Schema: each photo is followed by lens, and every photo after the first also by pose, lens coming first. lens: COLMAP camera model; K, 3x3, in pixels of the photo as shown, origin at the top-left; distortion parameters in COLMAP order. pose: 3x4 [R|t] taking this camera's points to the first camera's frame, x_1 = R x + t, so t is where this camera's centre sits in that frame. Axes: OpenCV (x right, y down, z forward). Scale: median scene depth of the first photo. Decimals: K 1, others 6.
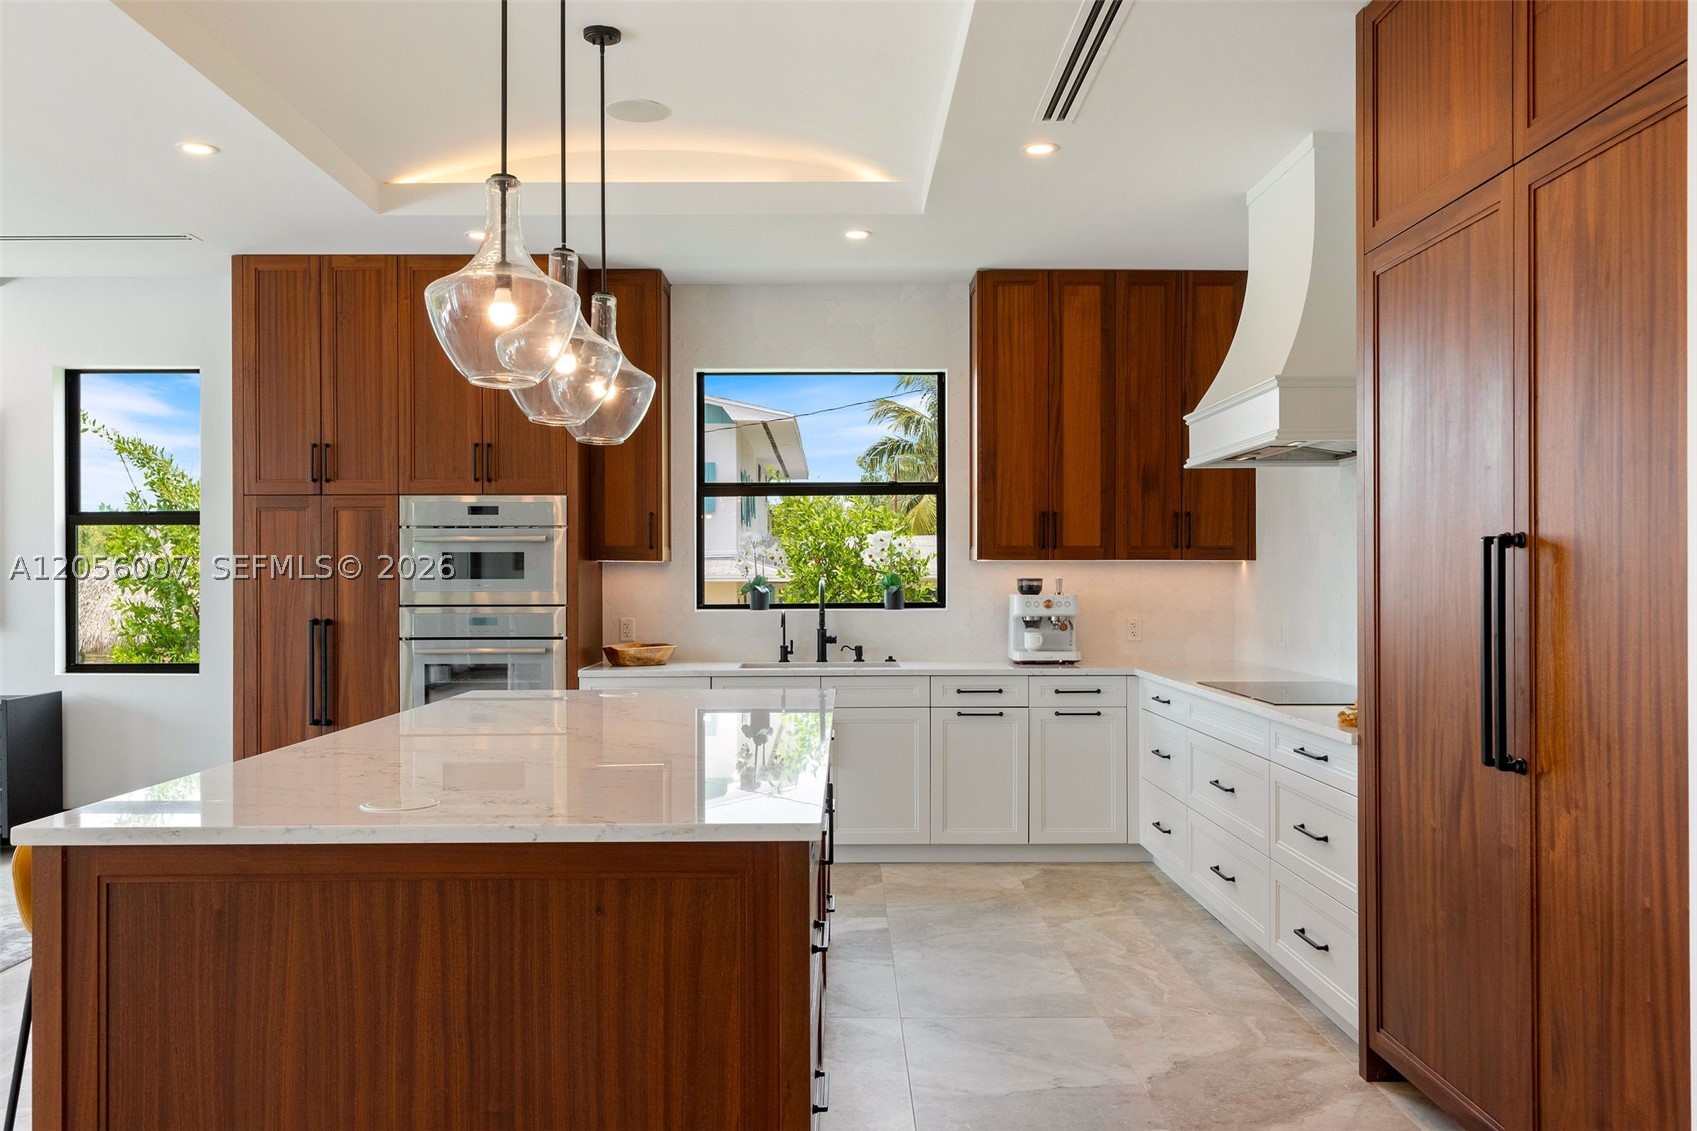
lens RADIAL K [[1340.9, 0, 849.7], [0, 1340.9, 566.6], [0, 0, 1]] dist [0.016327, 0.003826]
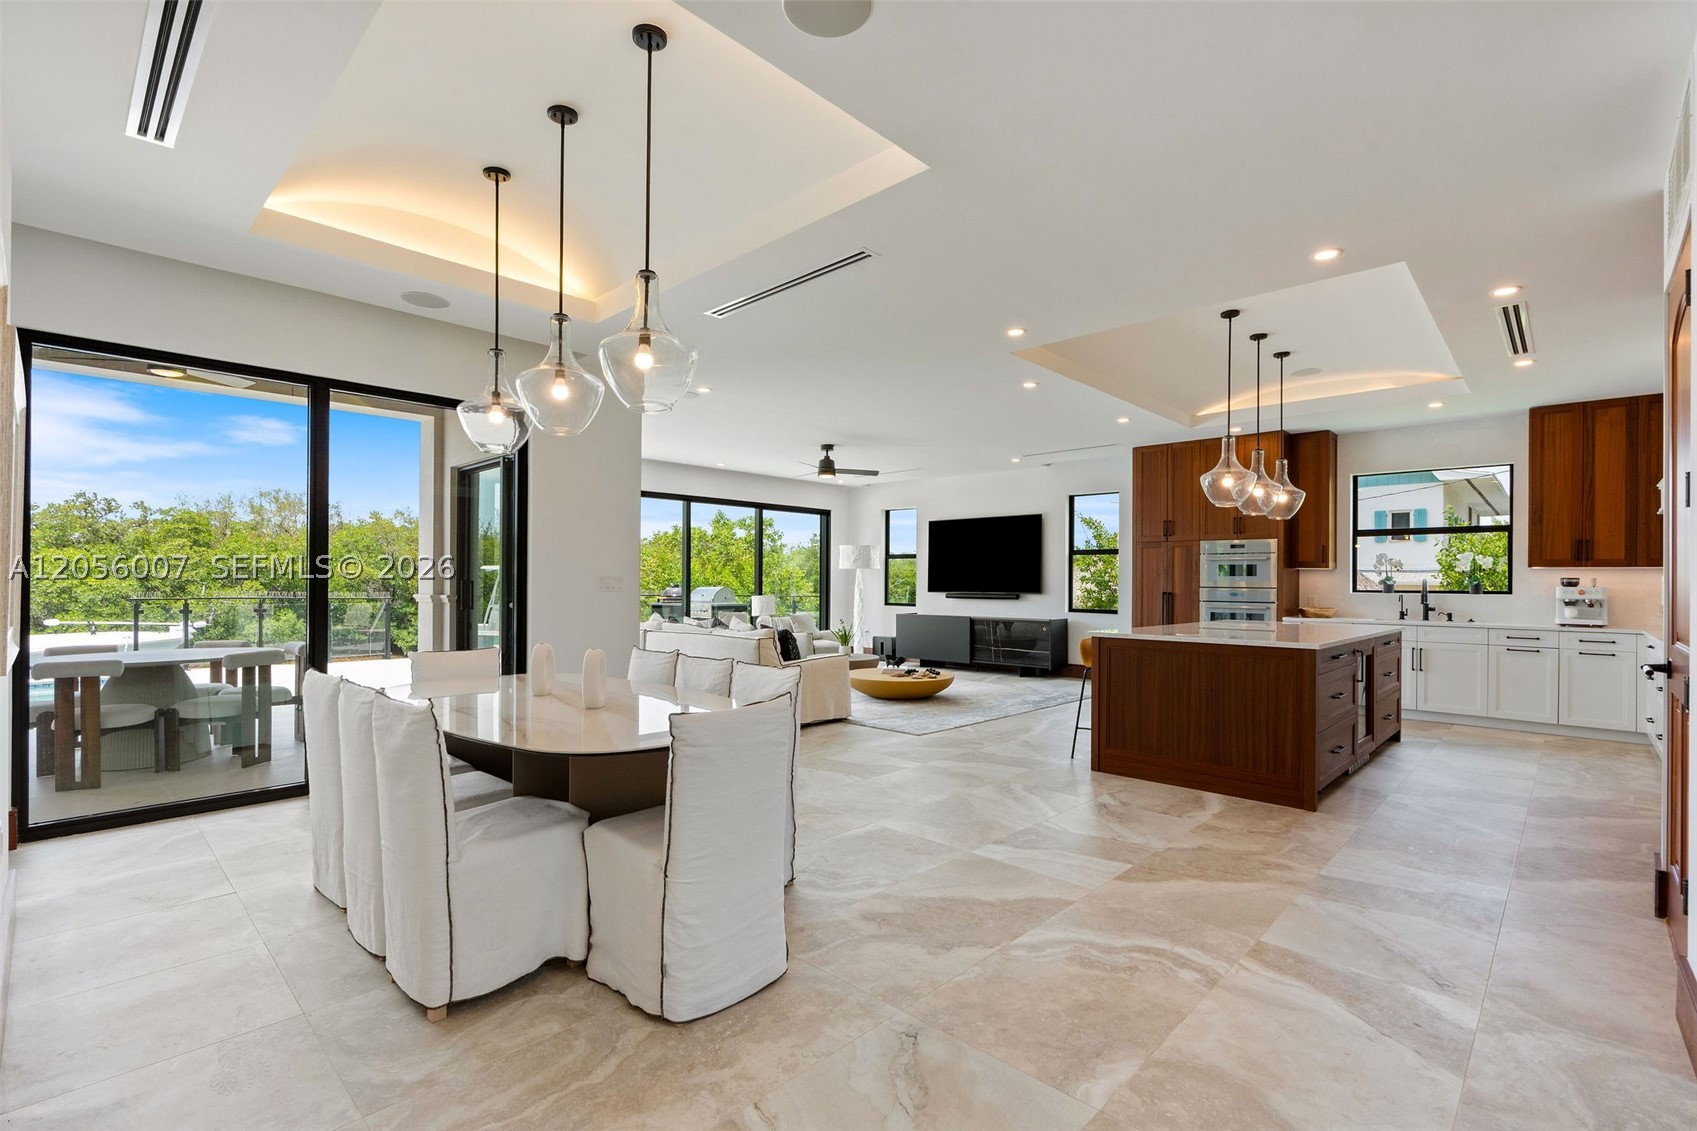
lens RADIAL K [[766.4, 0, 848.1], [0, 766.4, 576.6], [0, 0, 1]] dist [-0.003981, -0.000587]
pose [[0.716798, 0.005177, -0.697262, 0.155517], [-0.004956, 0.999985, 0.002329, 0.009775], [0.697263, 0.001787, 0.716813, -0.385913]]
